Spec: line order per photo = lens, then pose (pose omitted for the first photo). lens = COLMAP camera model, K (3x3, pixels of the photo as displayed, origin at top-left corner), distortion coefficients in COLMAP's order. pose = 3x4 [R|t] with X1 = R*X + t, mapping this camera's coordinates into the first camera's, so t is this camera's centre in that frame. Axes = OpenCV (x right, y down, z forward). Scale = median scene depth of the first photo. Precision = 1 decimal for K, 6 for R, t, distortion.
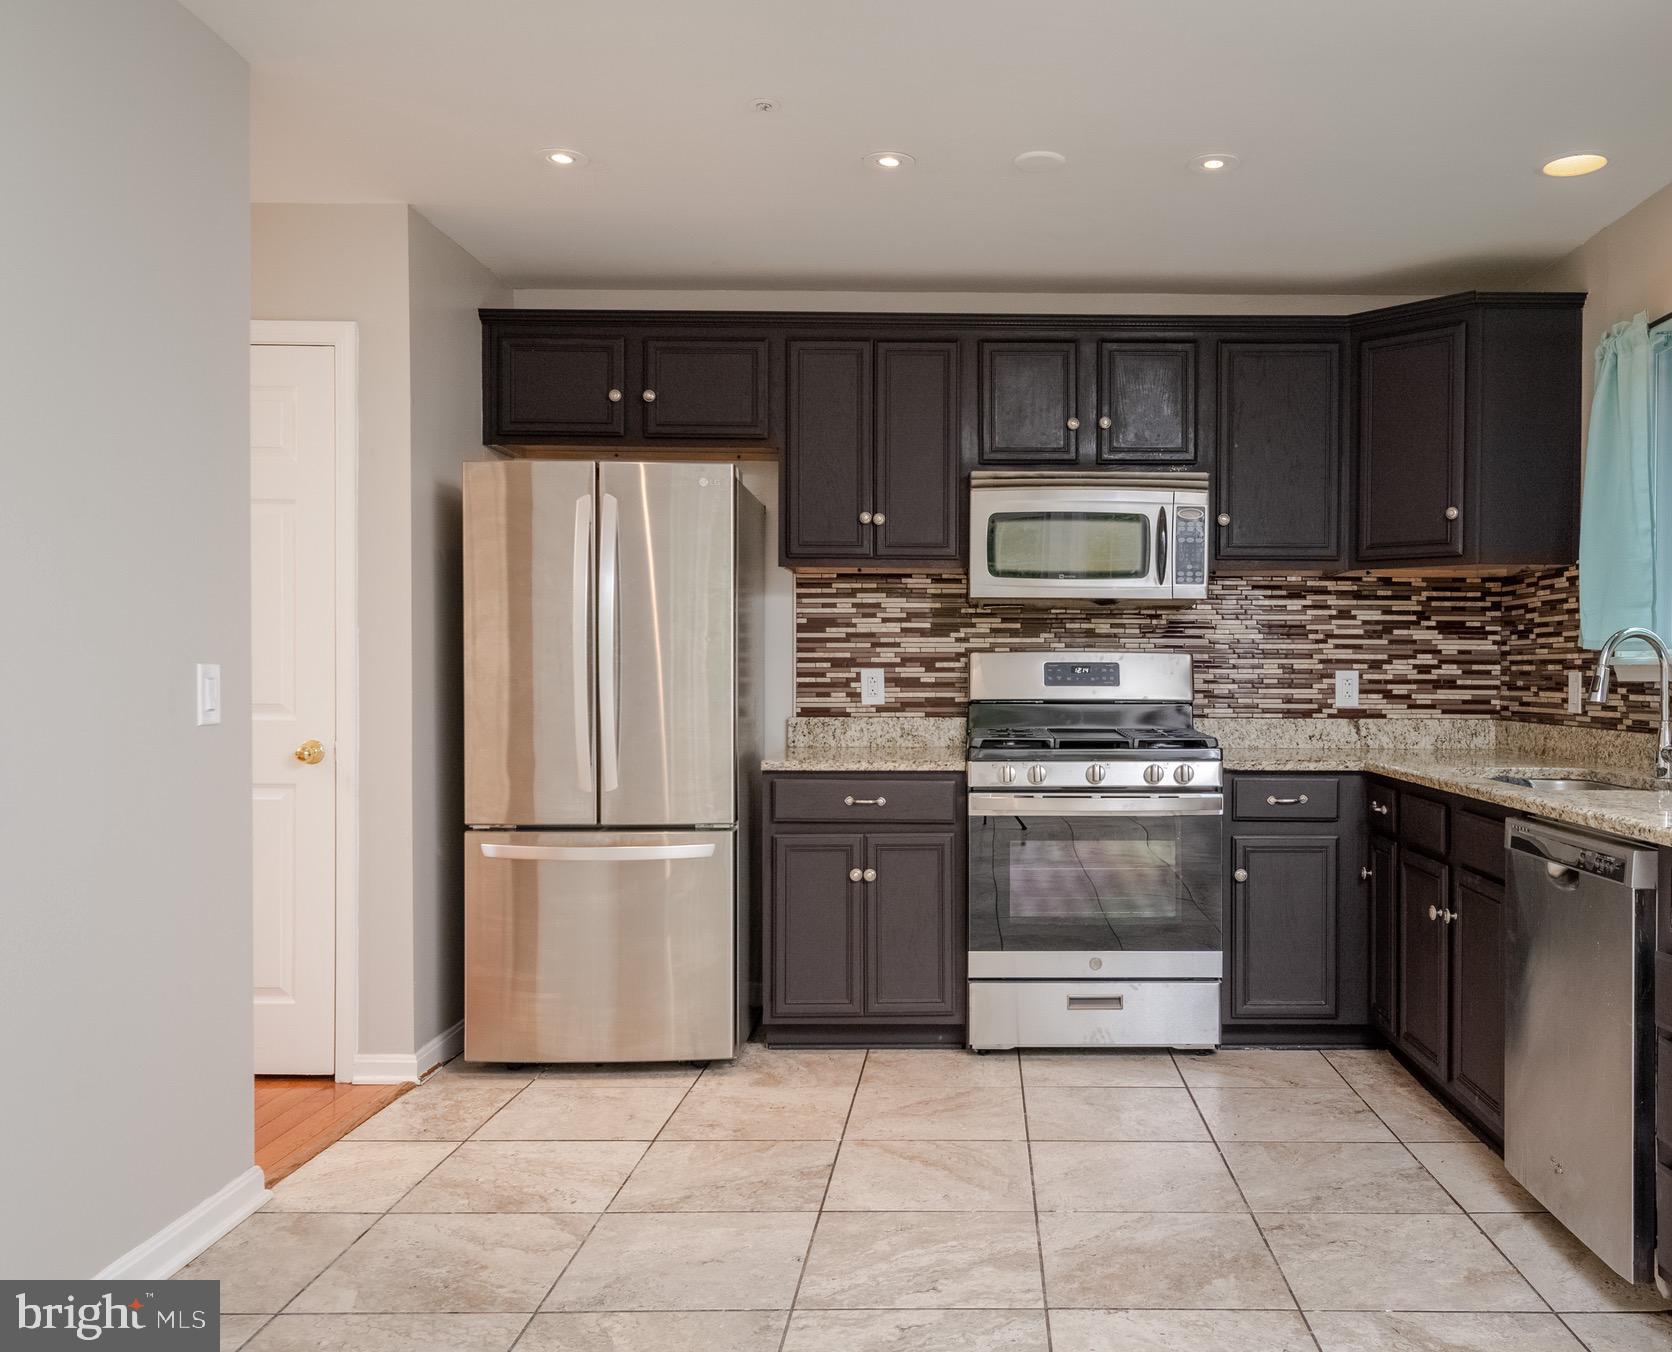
lens RADIAL K [[1410.2, 0, 999.9], [0, 1410.2, 696.9], [0, 0, 1]] dist [0.015591, 0.002640]
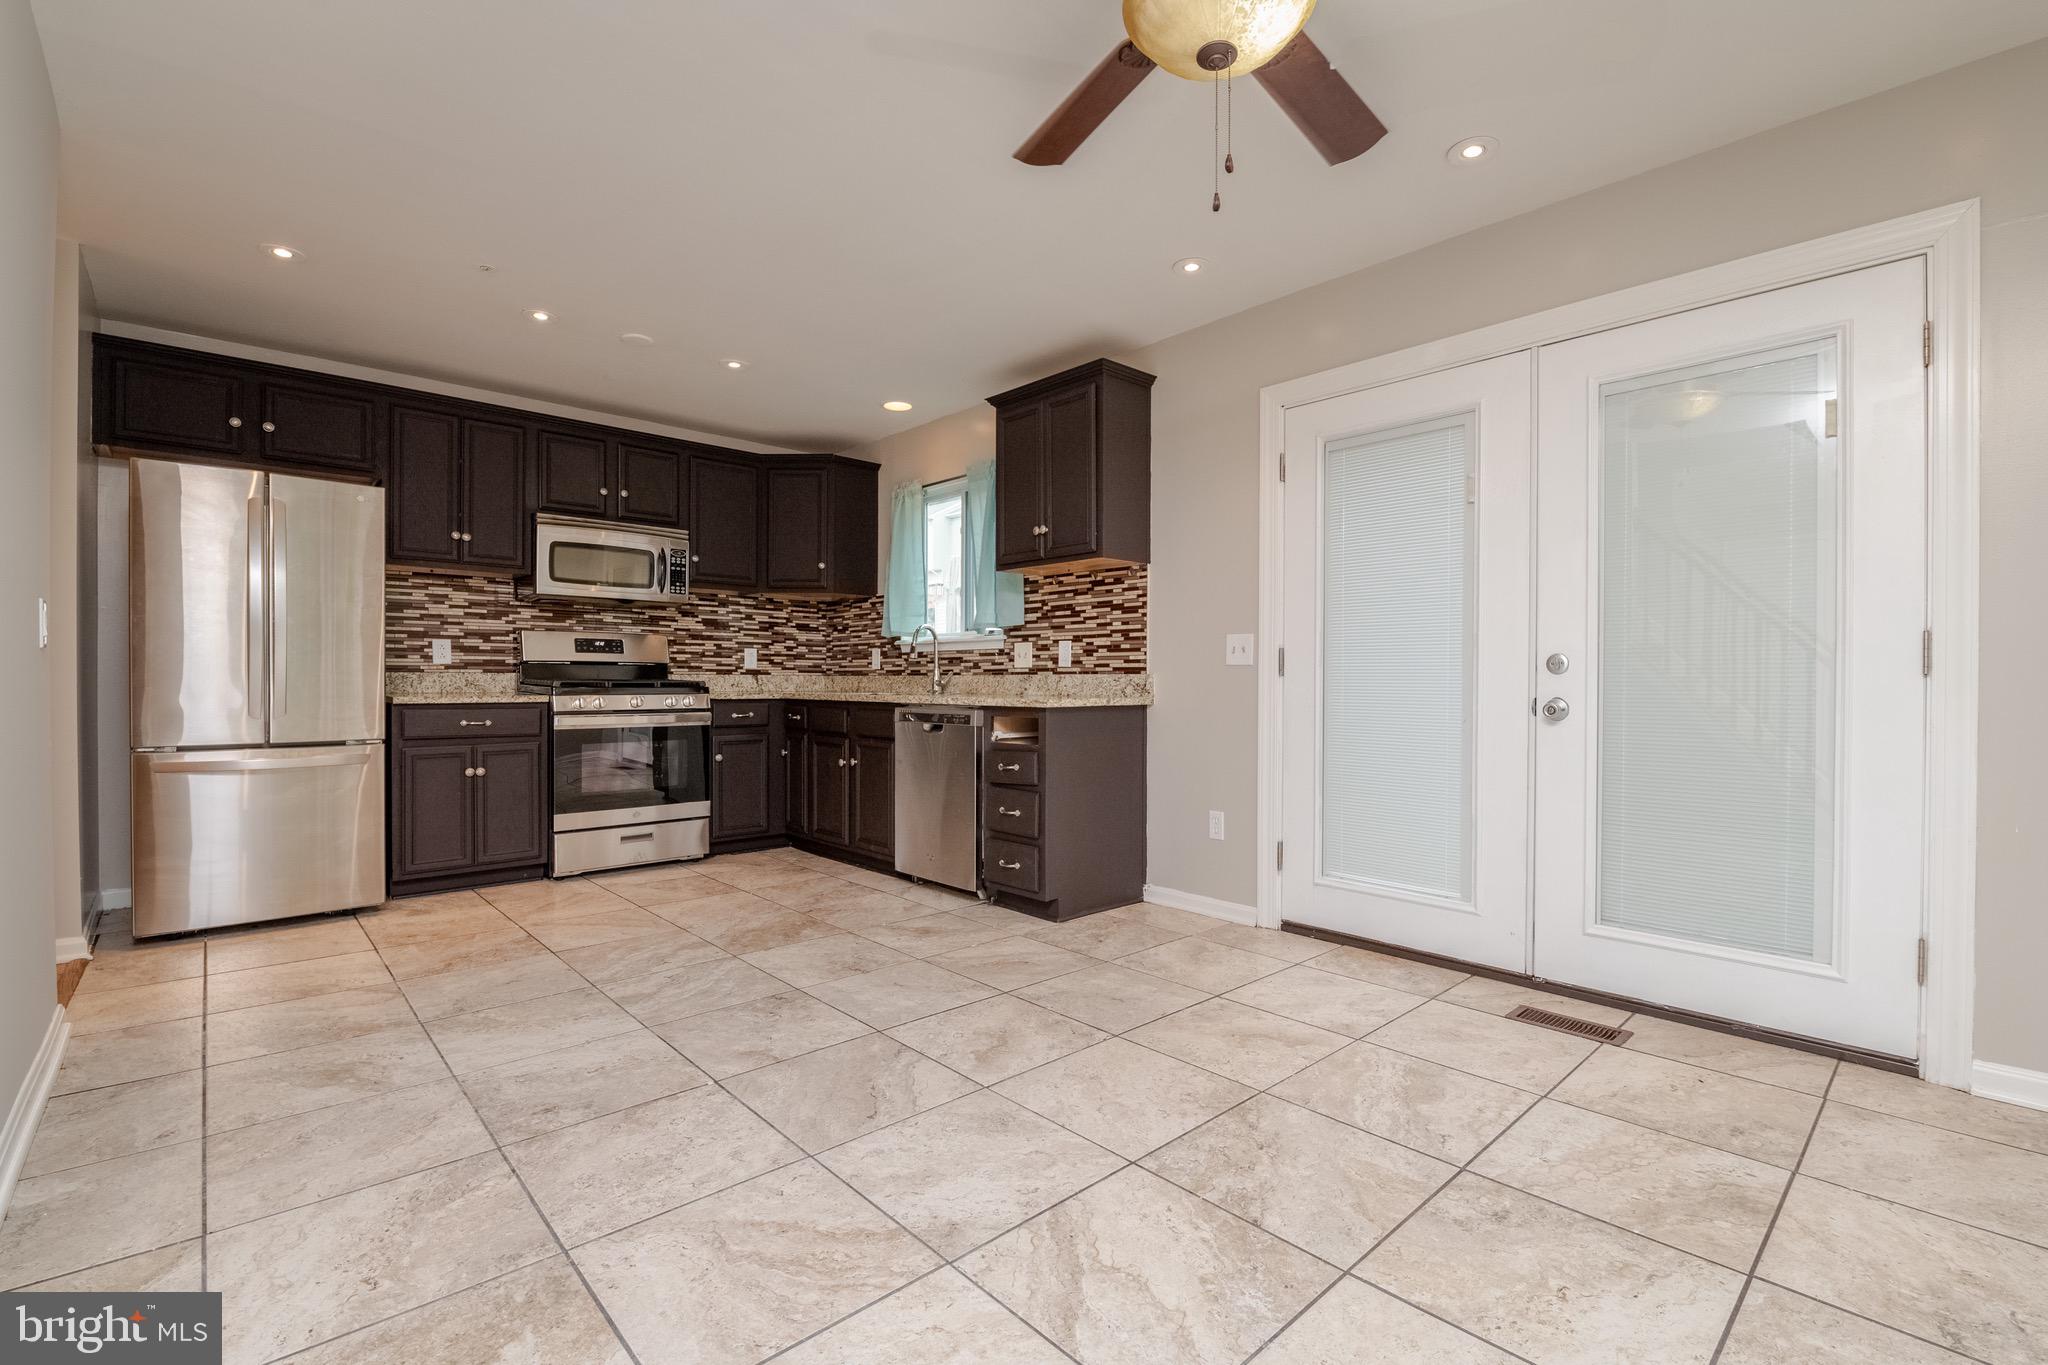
lens RADIAL K [[895.7, 0, 1035.4], [0, 895.7, 689.3], [0, 0, 1]] dist [0.004511, -0.001980]
pose [[0.744054, -0.007322, 0.668079, -0.280167], [0.009335, 0.999956, 0.000563, 0.041033], [-0.668054, 0.005818, 0.744090, -0.114025]]
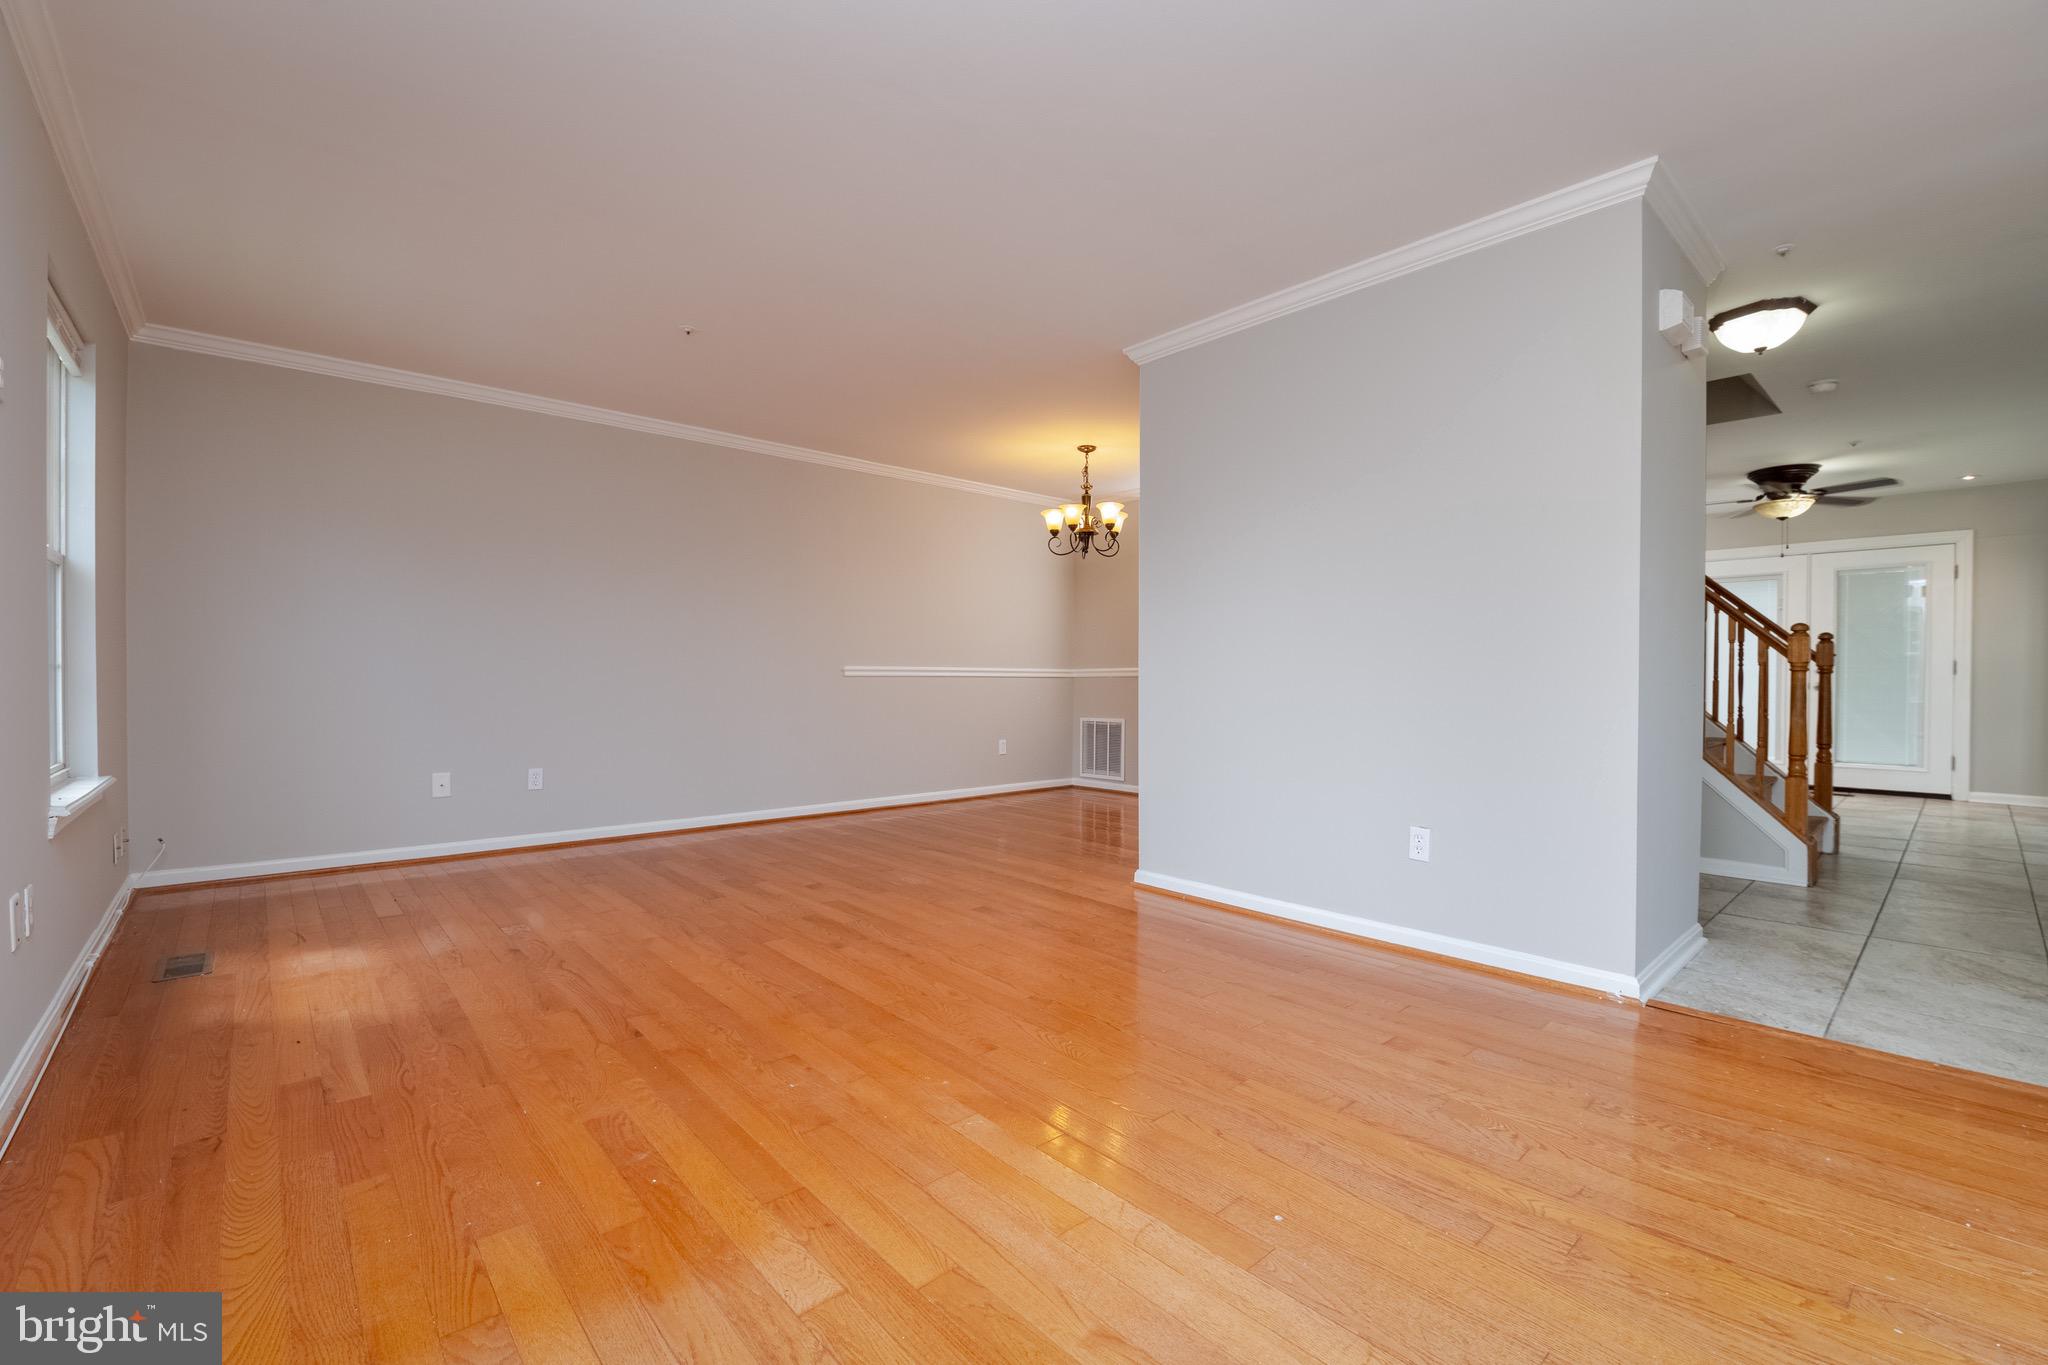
lens RADIAL K [[877.7, 0, 1039.6], [0, 877.7, 690.2], [0, 0, 1]] dist [-0.009956, 0.000063]
pose [[0.752876, -0.010236, 0.658083, -1.841036], [0.008221, 0.999947, 0.006149, 0.042372], [-0.658111, 0.000780, 0.752921, -0.165162]]
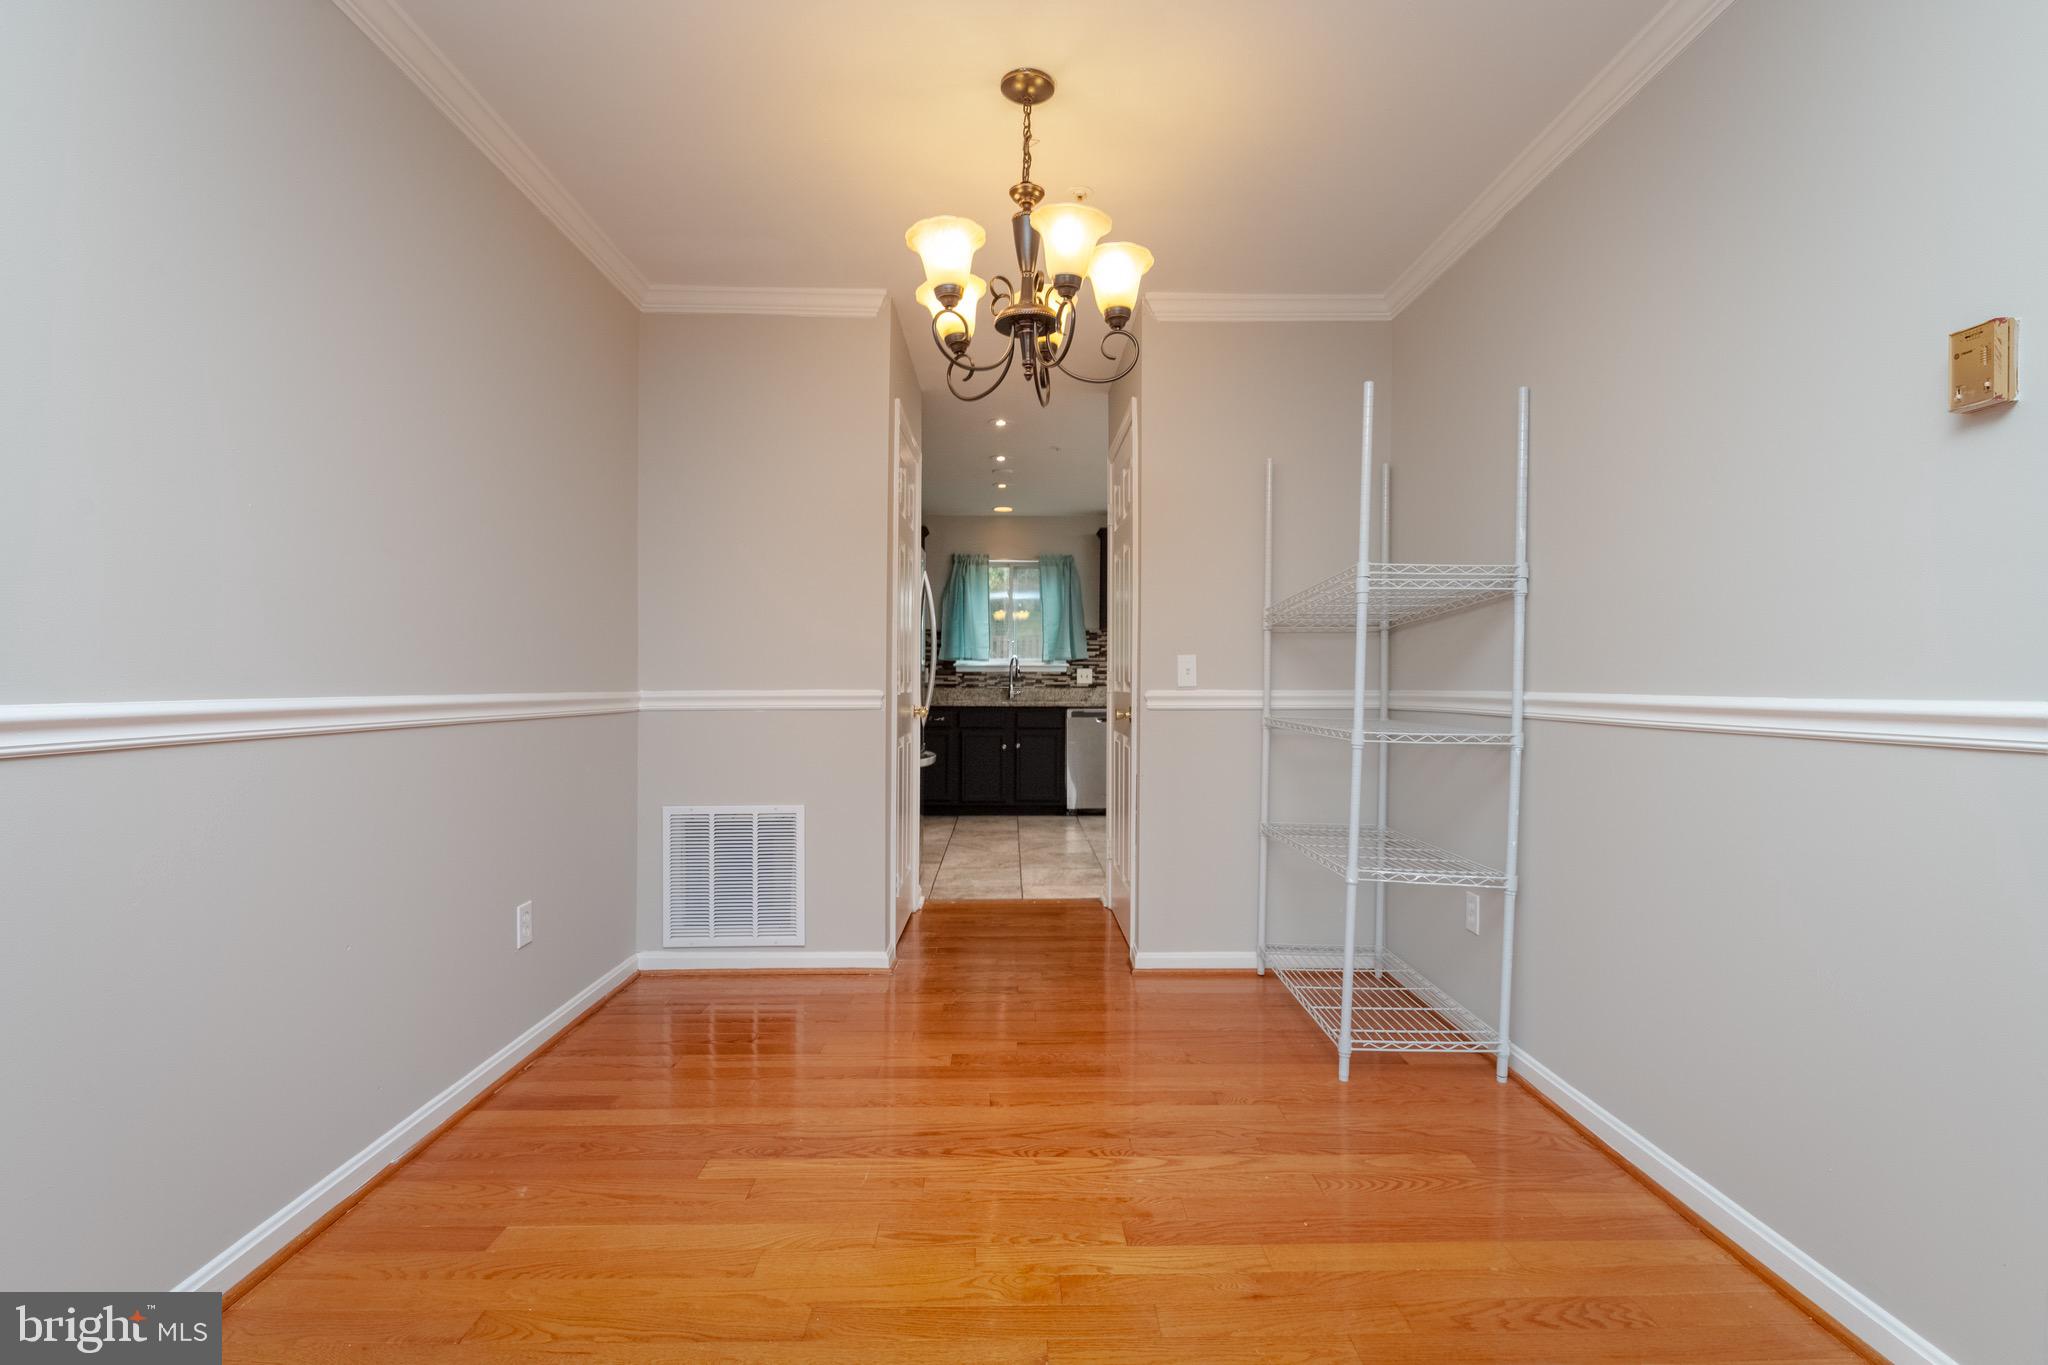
lens RADIAL K [[950.5, 0, 1032.3], [0, 950.5, 692.3], [0, 0, 1]] dist [-0.008550, -0.002175]
pose [[-0.018250, -0.014025, 0.999735, -1.424692], [0.009542, 0.999854, 0.014201, 0.005722], [-0.999788, 0.009799, -0.018114, 0.800660]]
